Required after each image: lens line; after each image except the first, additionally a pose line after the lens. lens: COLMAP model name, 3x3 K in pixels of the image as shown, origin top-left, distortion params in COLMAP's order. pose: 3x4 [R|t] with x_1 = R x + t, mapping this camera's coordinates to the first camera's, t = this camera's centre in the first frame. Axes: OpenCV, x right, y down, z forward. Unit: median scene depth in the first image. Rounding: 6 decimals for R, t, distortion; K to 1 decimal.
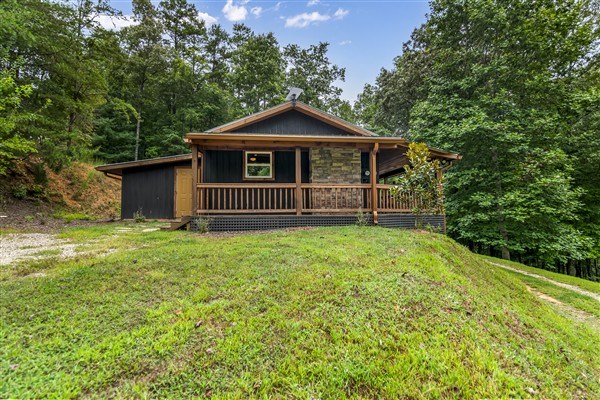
lens RADIAL K [[295.5, 0, 299.9], [0, 295.5, 198.1], [0, 0, 1]] dist [-0.003779, 0.003196]
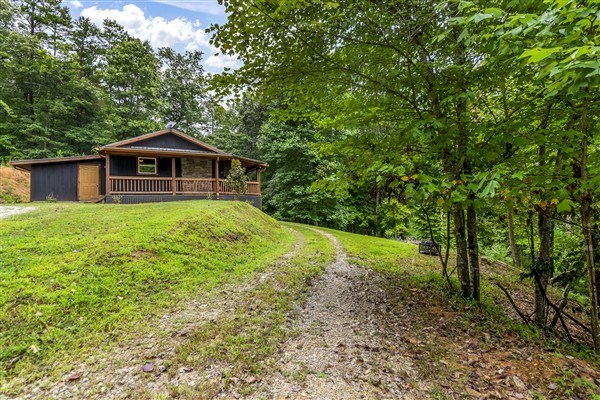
lens RADIAL K [[295.5, 0, 300.3], [0, 295.5, 197.2], [0, 0, 1]] dist [-0.003779, 0.003196]
pose [[0.922152, -0.004119, 0.386805, 0.004958], [0.000070, 0.999945, 0.010480, 0.027484], [-0.386827, -0.009637, 0.922102, -0.503723]]
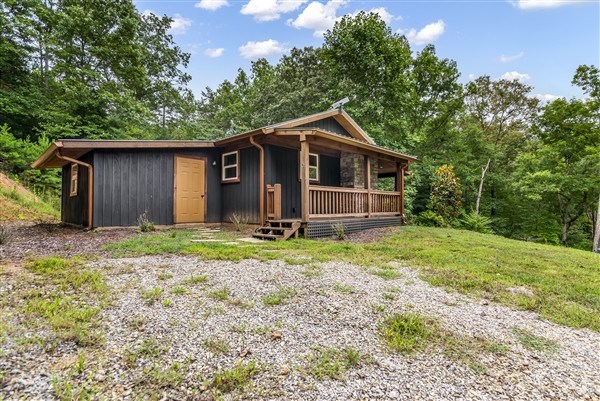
lens RADIAL K [[295.5, 0, 301.5], [0, 295.5, 201.8], [0, 0, 1]] dist [-0.003779, 0.003196]
pose [[0.768145, 0.017251, 0.640044, -0.463750], [-0.033403, 0.999355, 0.013153, -0.004121], [-0.639404, -0.031482, 0.768226, 0.150760]]
